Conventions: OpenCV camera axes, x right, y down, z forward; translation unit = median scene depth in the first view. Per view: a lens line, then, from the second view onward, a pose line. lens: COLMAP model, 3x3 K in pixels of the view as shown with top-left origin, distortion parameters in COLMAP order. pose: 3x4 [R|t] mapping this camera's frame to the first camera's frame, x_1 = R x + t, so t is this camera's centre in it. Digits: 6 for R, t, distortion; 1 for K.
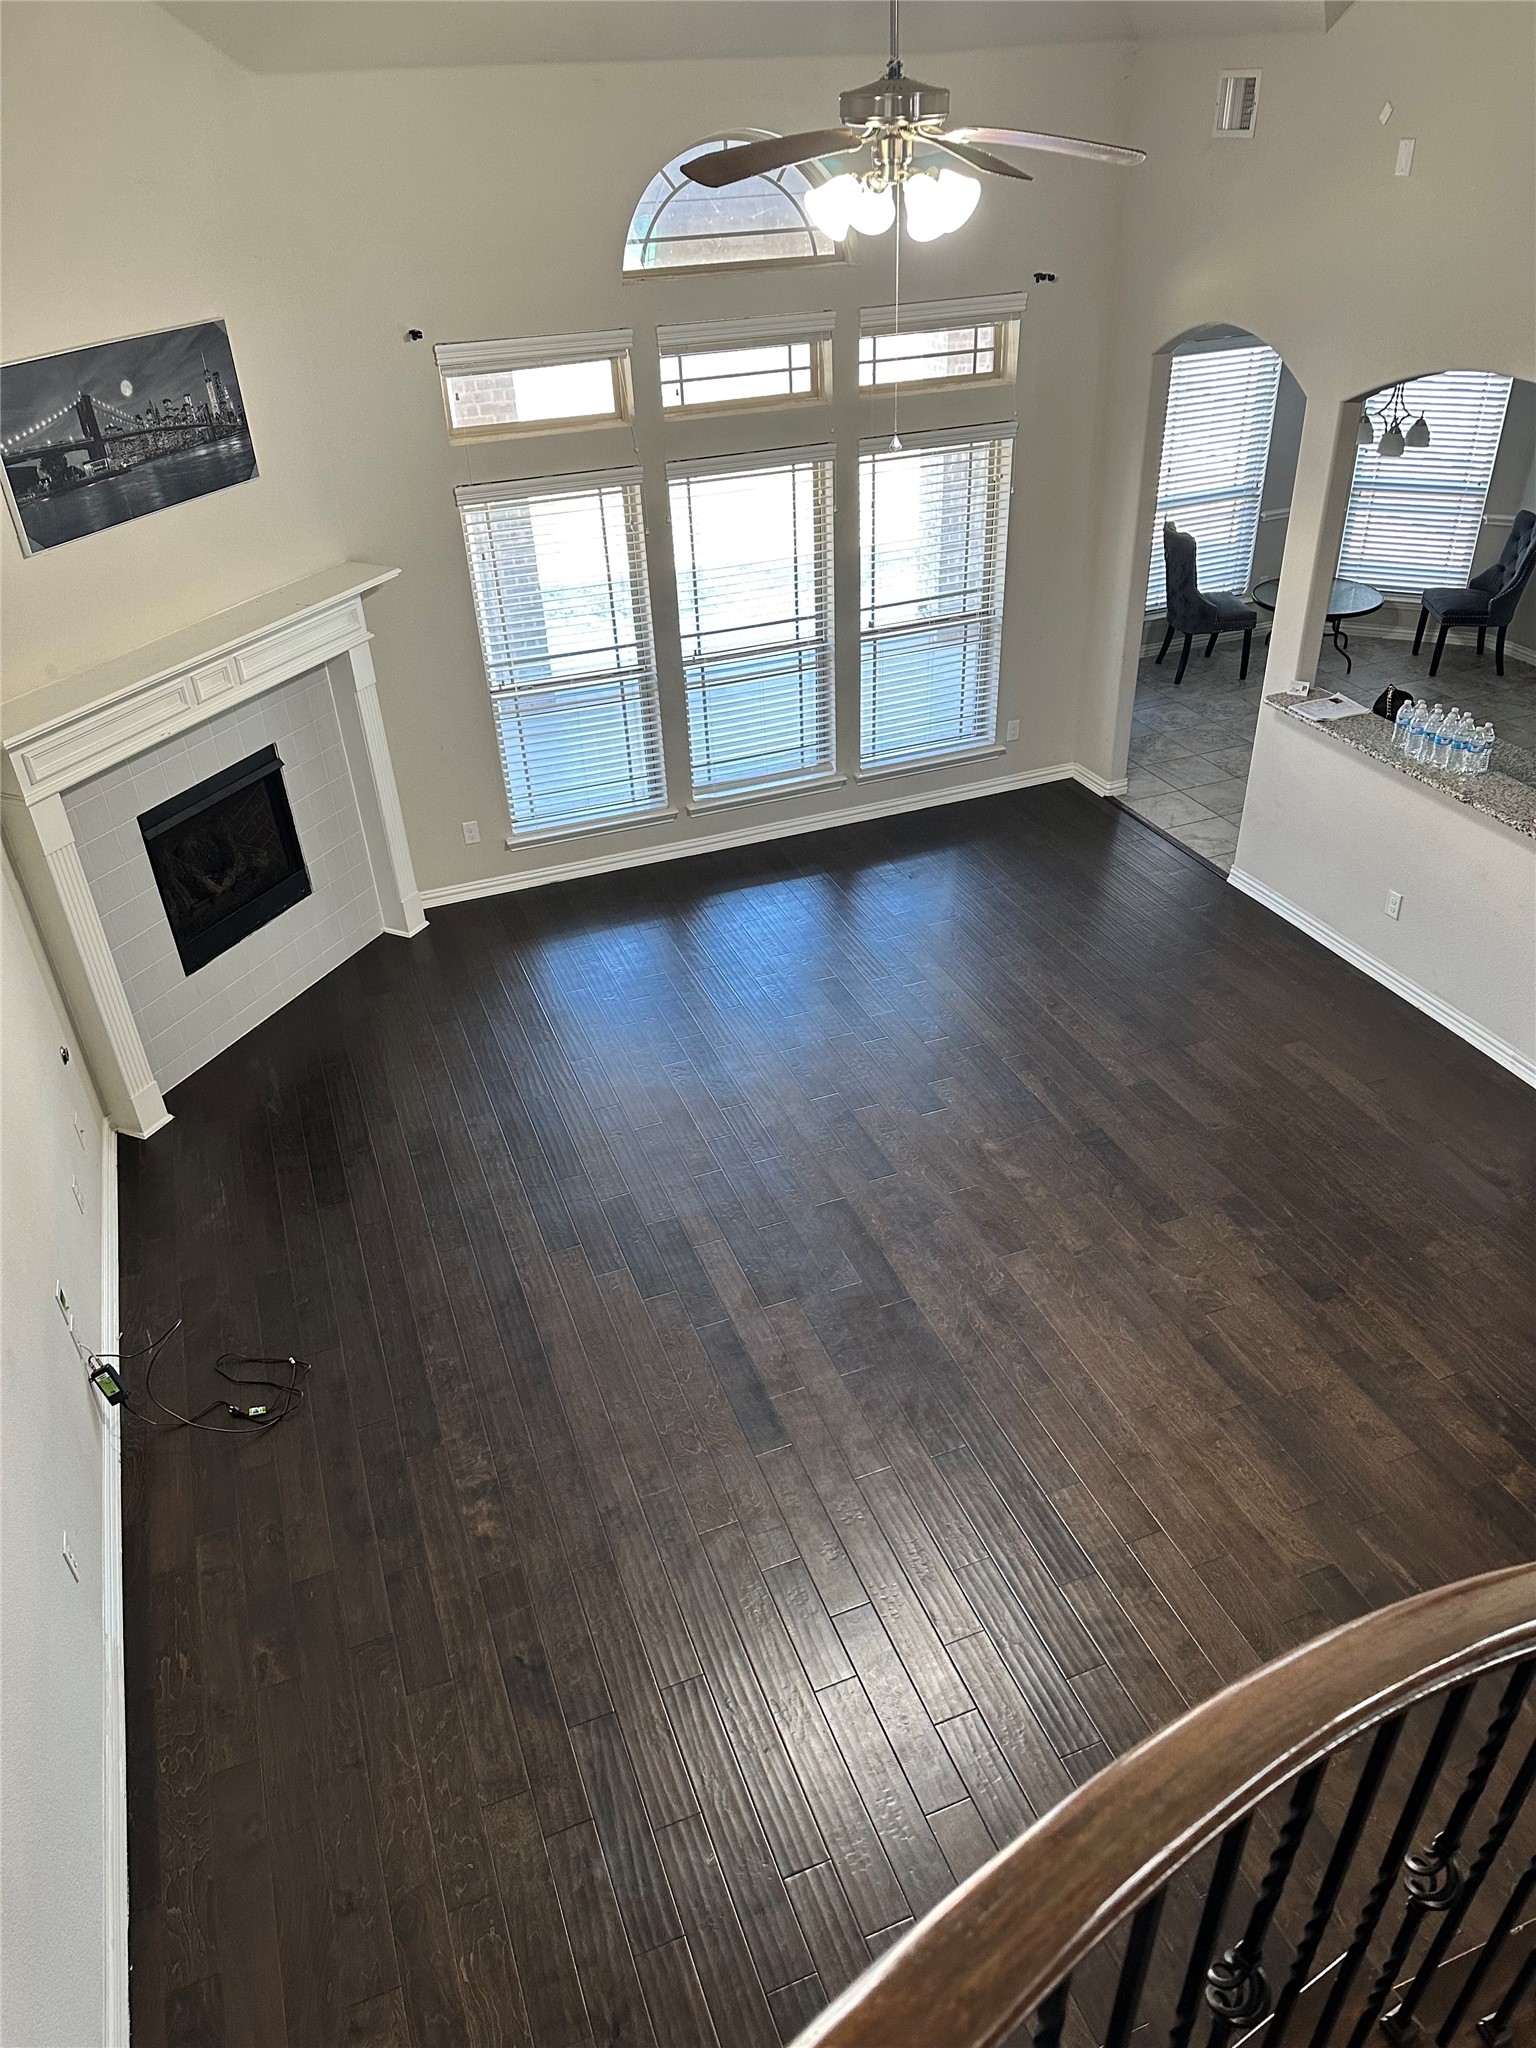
lens RADIAL K [[1452.0, 0, 791.9], [0, 1452.0, 1031.1], [0, 0, 1]] dist [0.100100, -0.149467]
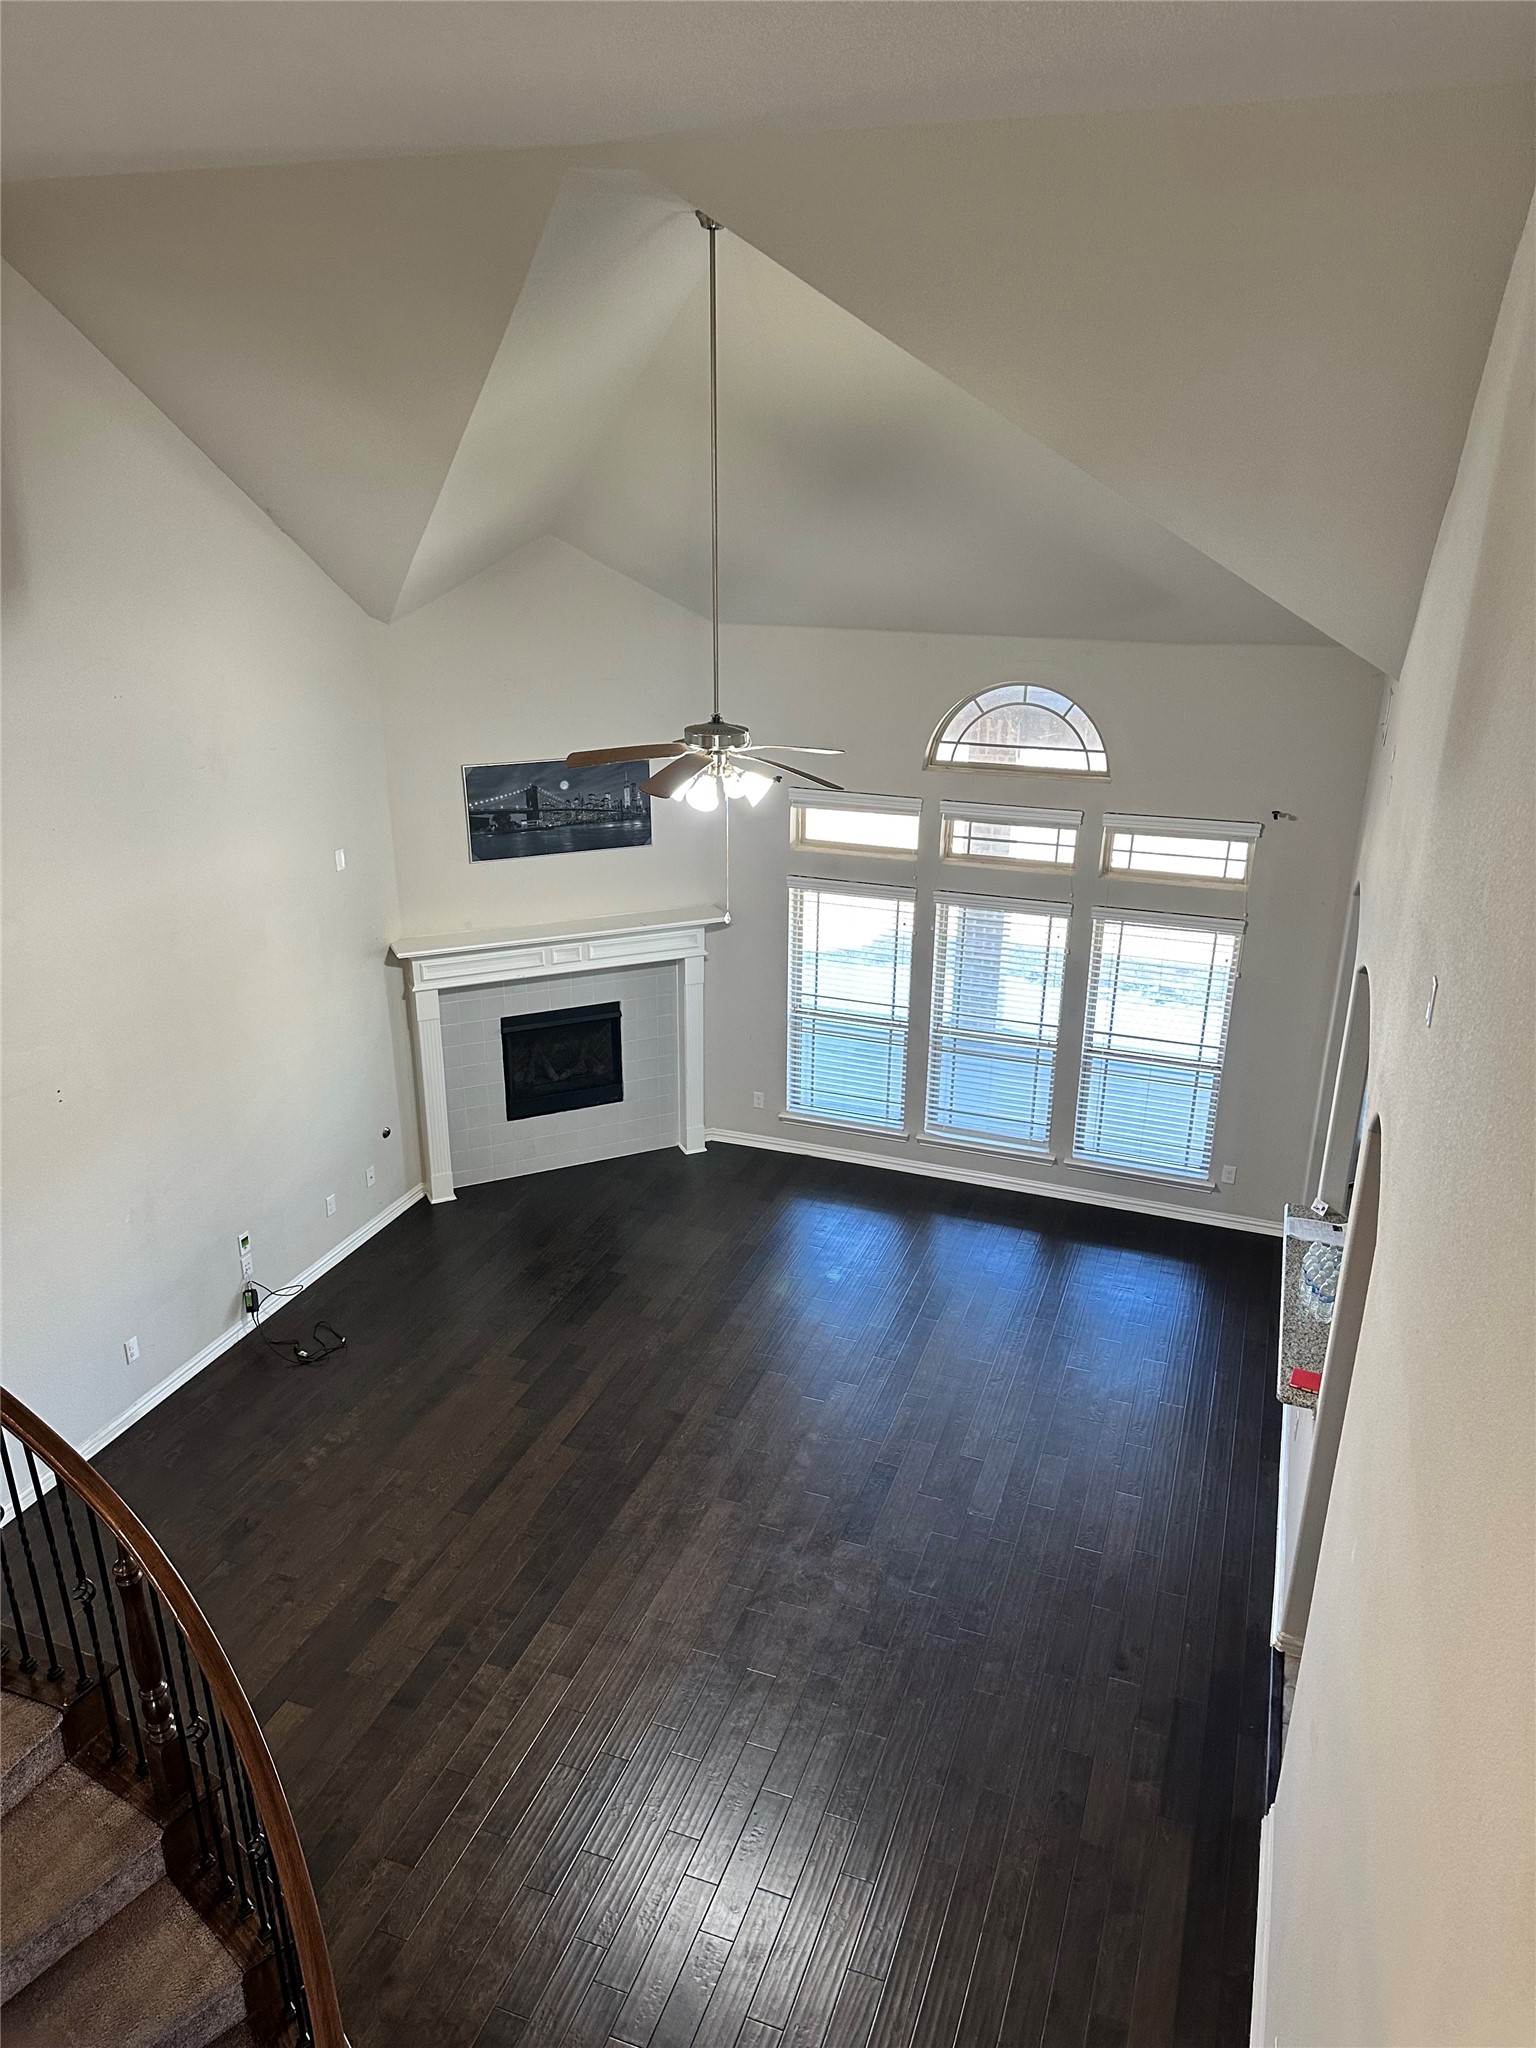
lens RADIAL K [[1452.0, 0, 791.9], [0, 1452.0, 1031.1], [0, 0, 1]] dist [0.100100, -0.149467]
pose [[0.750480, 0.276642, -0.600208, 0.702455], [-0.390465, 0.918323, -0.064959, -0.137765], [0.533214, 0.283111, 0.797202, -0.108827]]
